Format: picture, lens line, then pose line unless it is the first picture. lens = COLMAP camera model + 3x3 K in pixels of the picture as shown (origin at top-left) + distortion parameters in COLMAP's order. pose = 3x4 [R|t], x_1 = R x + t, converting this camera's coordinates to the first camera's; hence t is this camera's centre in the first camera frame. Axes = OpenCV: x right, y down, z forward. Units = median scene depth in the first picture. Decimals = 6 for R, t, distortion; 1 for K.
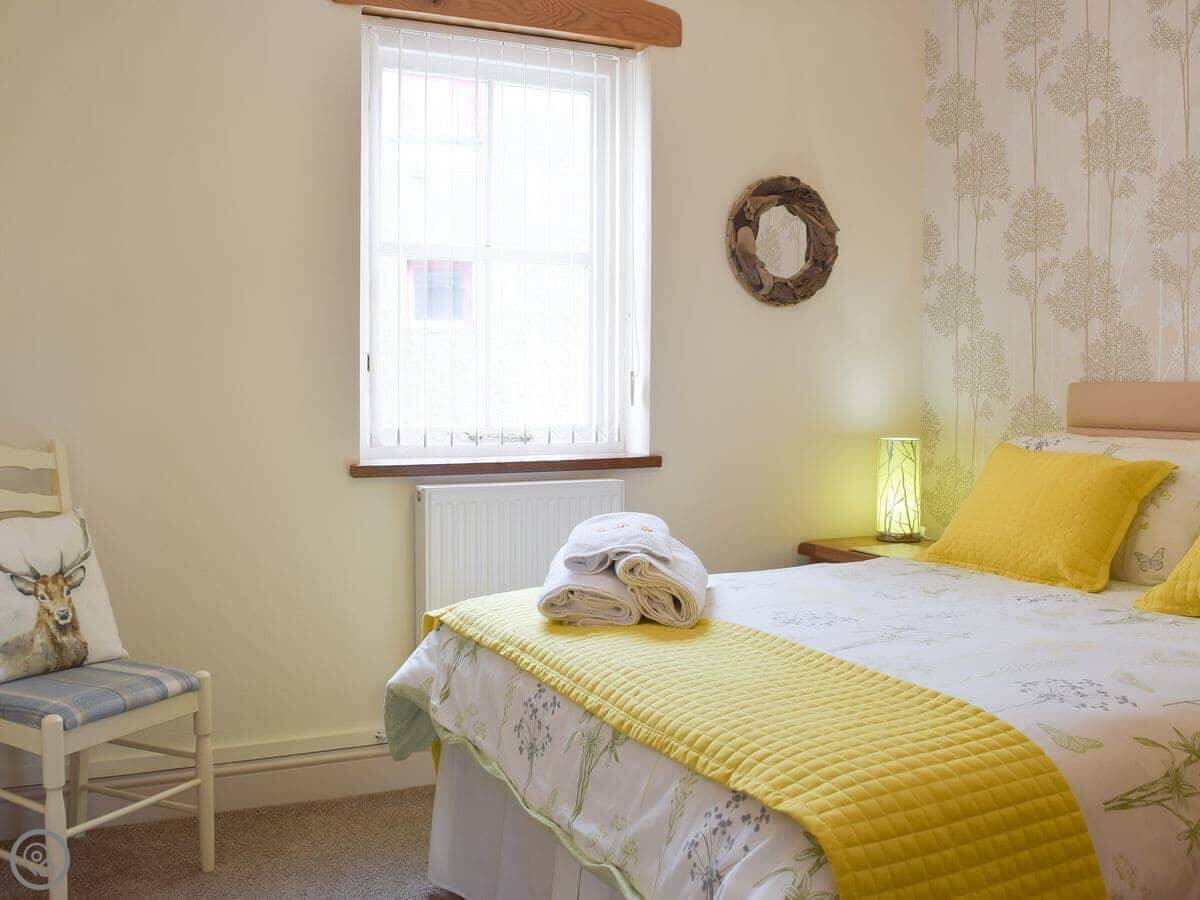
lens RADIAL K [[1211.5, 0, 570.2], [0, 1211.5, 451.7], [0, 0, 1]] dist [-0.103350, 0.016456]
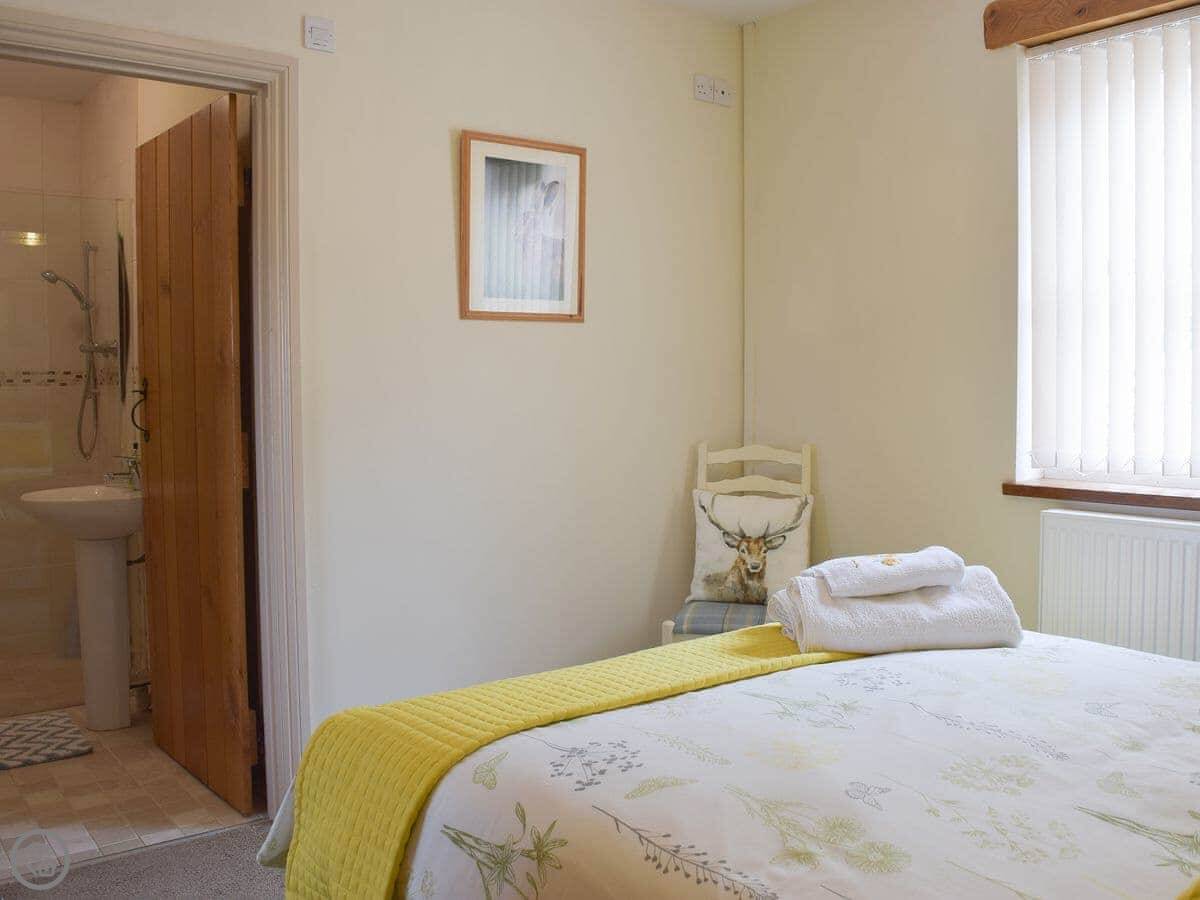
lens RADIAL K [[1163.7, 0, 600.0], [0, 1163.7, 450.0], [0, 0, 1]] dist [-0.094129, 0.004493]
pose [[0.154824, 0.053906, -0.986470, 0.863033], [-0.044849, 0.997864, 0.047489, -0.056462], [0.986924, 0.036890, 0.156911, 0.558266]]
